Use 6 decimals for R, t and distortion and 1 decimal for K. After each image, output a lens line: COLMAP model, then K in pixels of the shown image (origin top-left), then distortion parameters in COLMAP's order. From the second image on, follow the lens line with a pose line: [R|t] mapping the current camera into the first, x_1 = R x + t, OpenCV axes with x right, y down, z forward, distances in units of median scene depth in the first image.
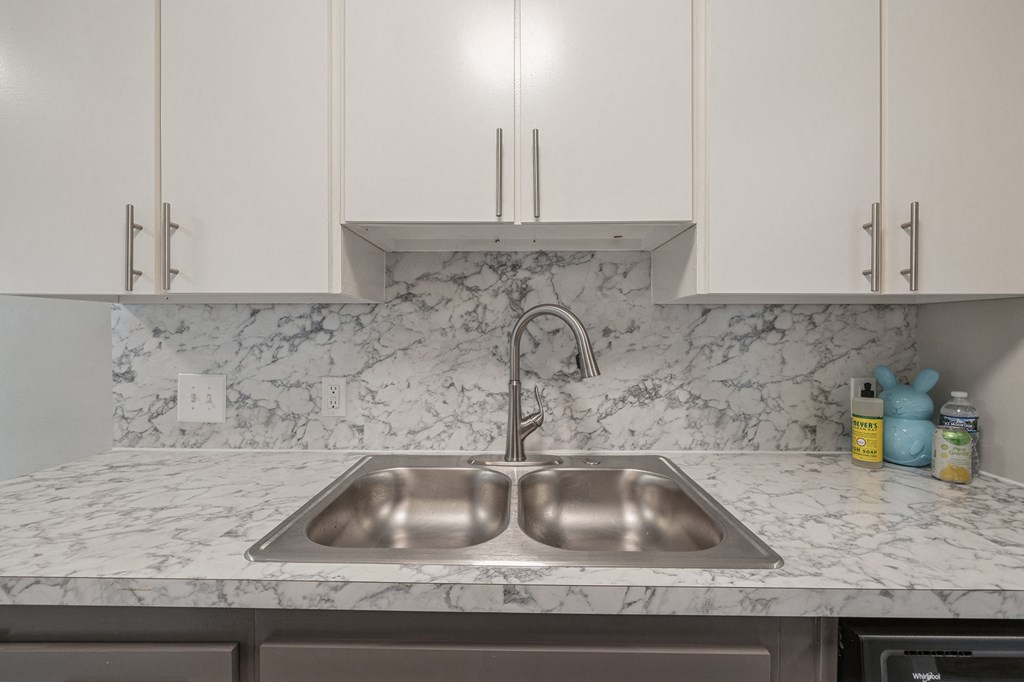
lens RADIAL K [[331.1, 0, 516.0], [0, 331.1, 334.6], [0, 0, 1]] dist [-0.000755, -0.000043]
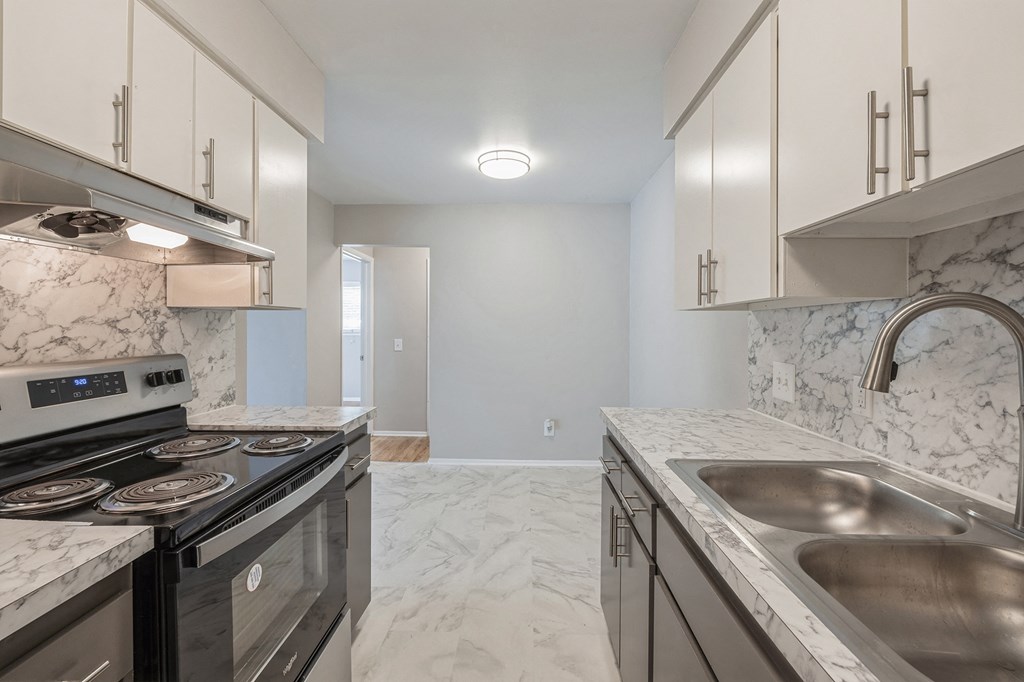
lens RADIAL K [[426.8, 0, 510.7], [0, 426.8, 326.8], [0, 0, 1]] dist [-0.000461, -0.000104]
pose [[-0.032473, -0.006578, -0.999451, 0.759161], [-0.008678, 0.999943, -0.006299, -0.001080], [0.999435, 0.008469, -0.032528, -0.007723]]
